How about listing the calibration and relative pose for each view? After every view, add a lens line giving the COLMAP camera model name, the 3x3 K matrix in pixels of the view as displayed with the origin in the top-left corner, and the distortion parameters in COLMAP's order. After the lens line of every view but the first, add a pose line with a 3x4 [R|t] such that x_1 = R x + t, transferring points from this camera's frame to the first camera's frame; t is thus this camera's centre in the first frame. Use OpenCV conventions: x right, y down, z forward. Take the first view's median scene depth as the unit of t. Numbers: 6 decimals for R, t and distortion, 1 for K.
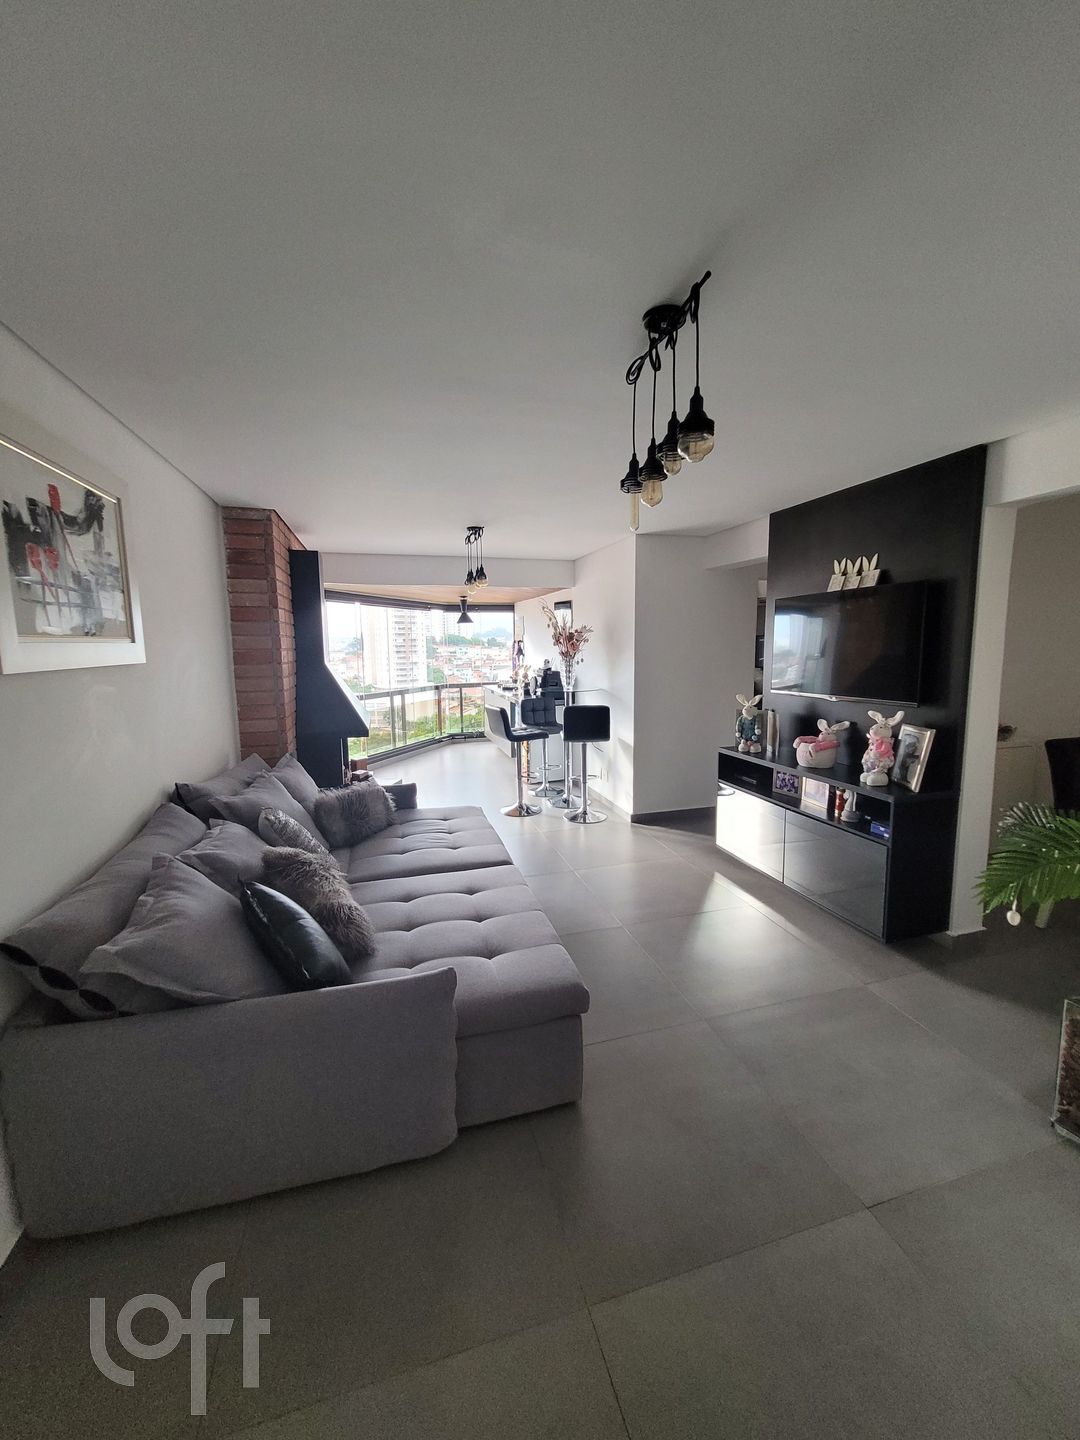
lens RADIAL K [[564.4, 0, 540.5], [0, 564.4, 715.9], [0, 0, 1]] dist [0.004803, -0.001288]
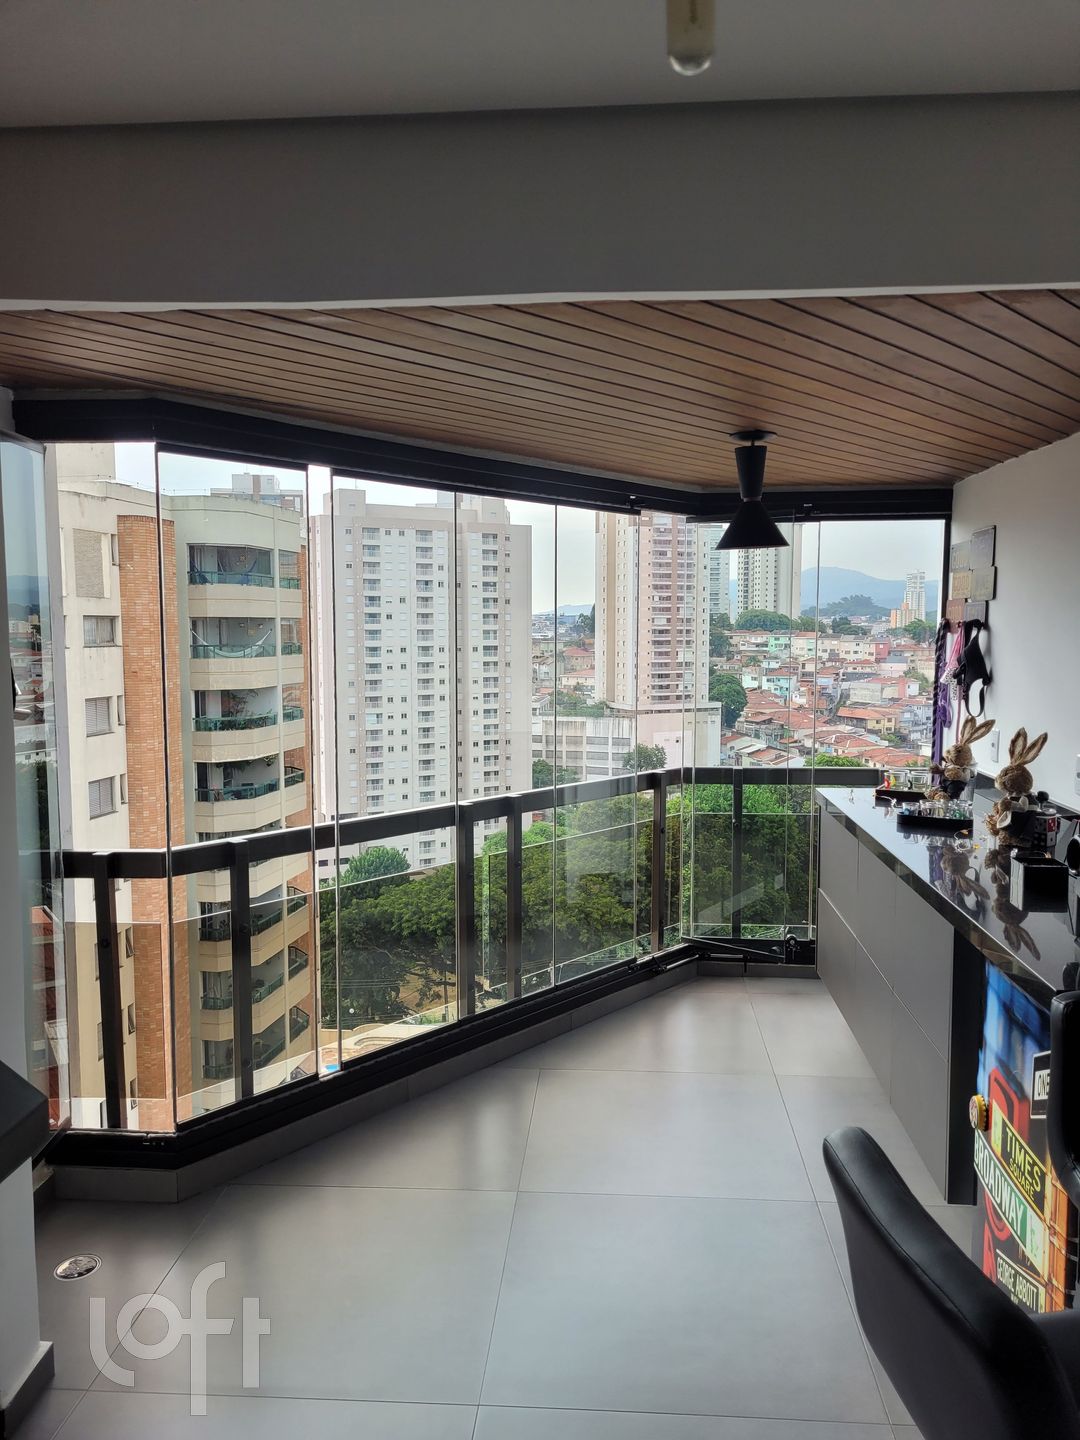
lens RADIAL K [[1080.1, 0, 550.5], [0, 1080.1, 728.7], [0, 0, 1]] dist [0.054080, -0.040691]
pose [[0.940834, 0.042126, -0.336238, -0.104477], [-0.053606, 0.998251, -0.024930, -0.132276], [0.334600, 0.041479, 0.941447, 1.005098]]
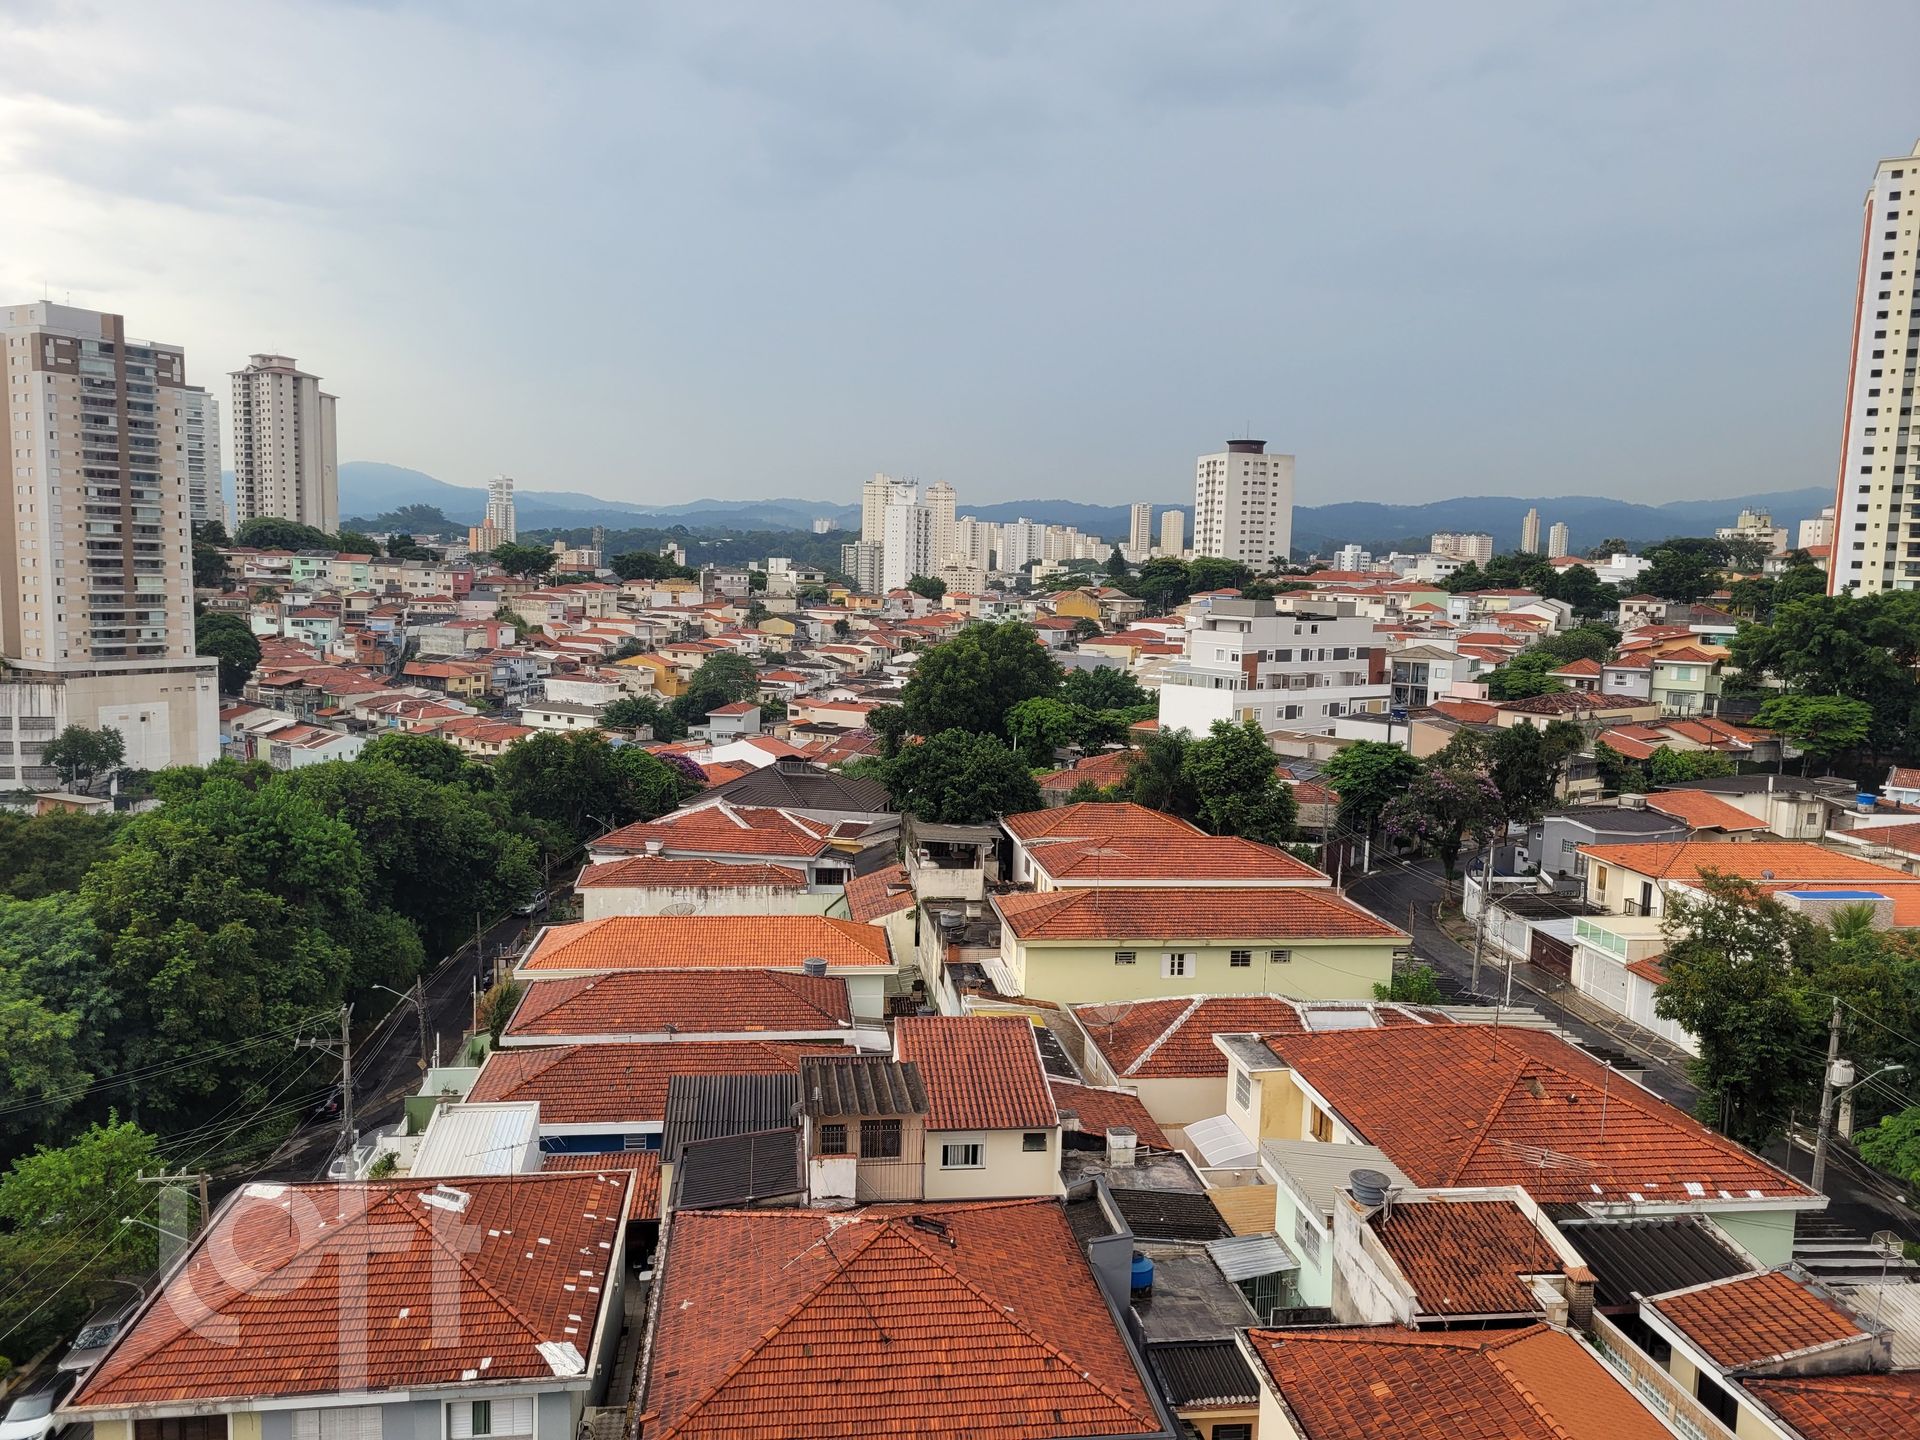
lens RADIAL K [[1440.1, 0, 971.7], [0, 1440.1, 729.8], [0, 0, 1]] dist [0.054080, -0.040691]
pose [[0.957828, 0.006717, 0.287262, -0.422596], [-0.002584, 0.999888, -0.014764, -0.269566], [-0.287329, 0.013399, 0.957738, 2.205902]]
